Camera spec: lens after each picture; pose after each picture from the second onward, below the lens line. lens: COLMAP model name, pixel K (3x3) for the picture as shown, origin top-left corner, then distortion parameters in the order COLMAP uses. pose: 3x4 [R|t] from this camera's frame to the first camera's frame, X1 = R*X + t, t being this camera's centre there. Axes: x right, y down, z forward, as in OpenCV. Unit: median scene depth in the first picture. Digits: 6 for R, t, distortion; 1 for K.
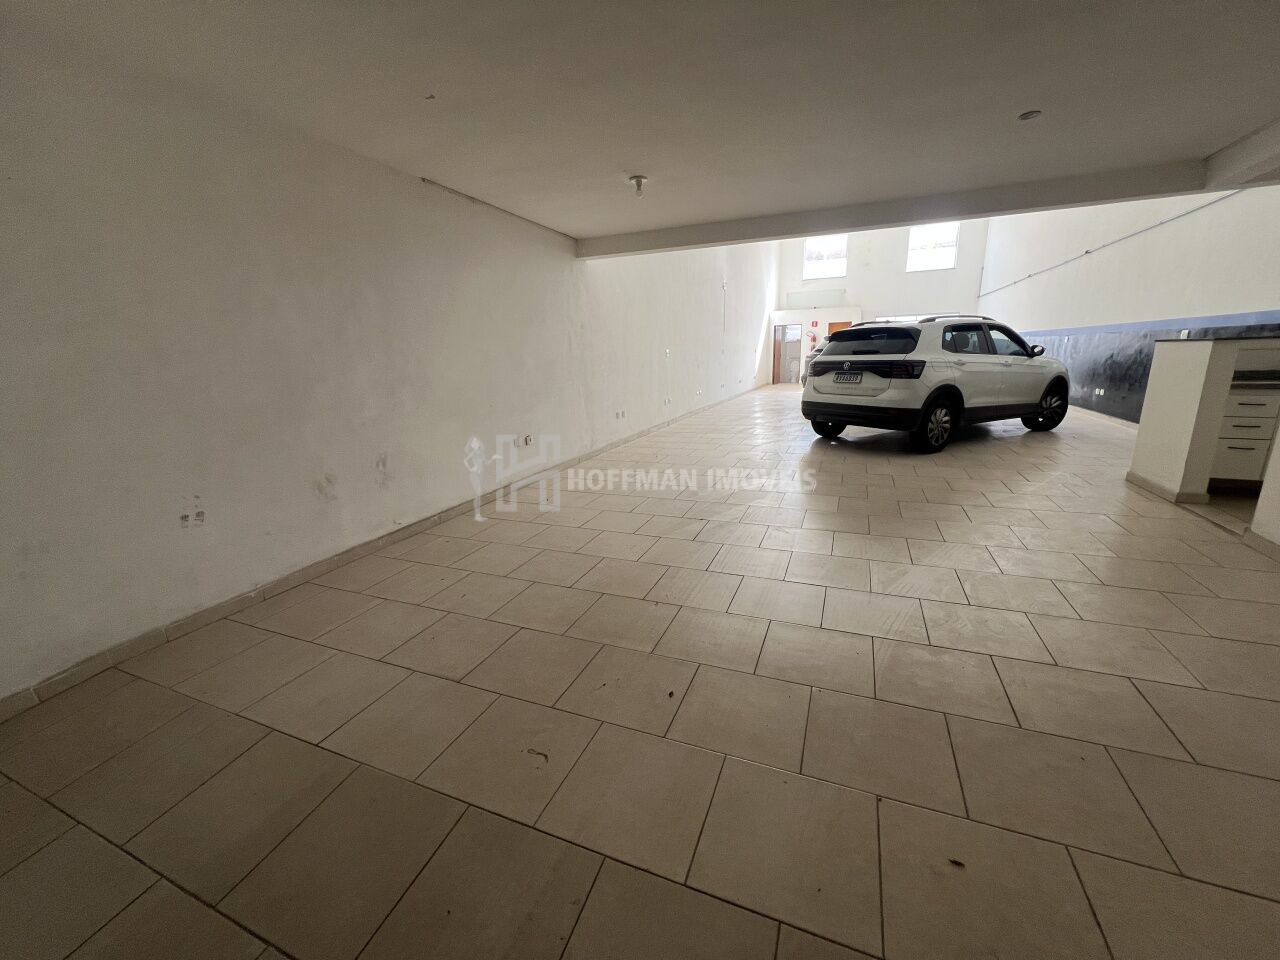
lens RADIAL K [[510.1, 0, 643.3], [0, 510.1, 482.8], [0, 0, 1]] dist [-0.007559, 0.001101]
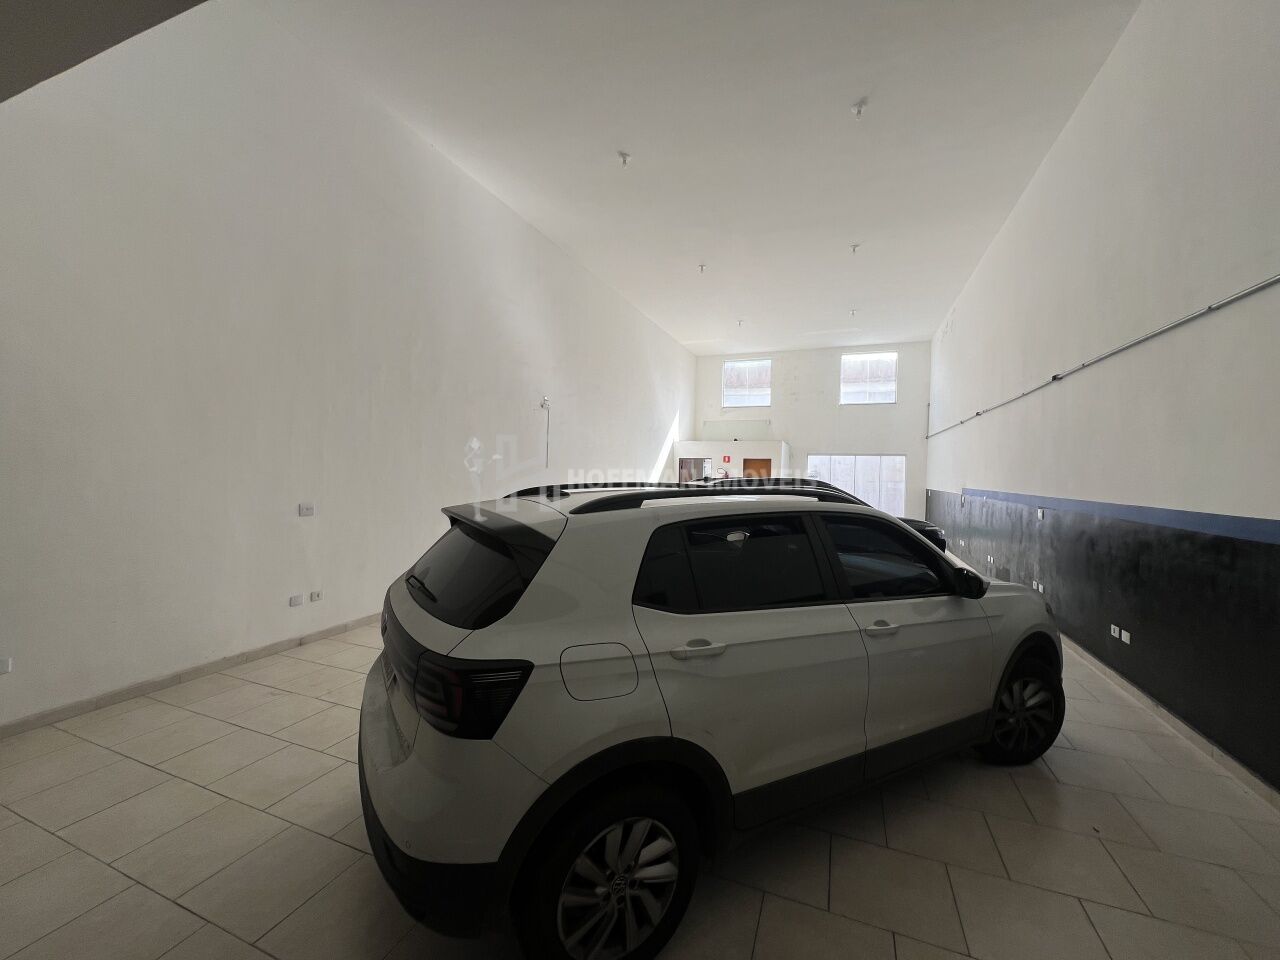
lens RADIAL K [[510.1, 0, 640.3], [0, 510.1, 476.8], [0, 0, 1]] dist [-0.007559, 0.001101]
pose [[0.998523, 0.053439, 0.009770, 0.475393], [-0.049613, 0.970319, -0.236683, -0.215571], [-0.022128, 0.235849, 0.971538, 0.560584]]
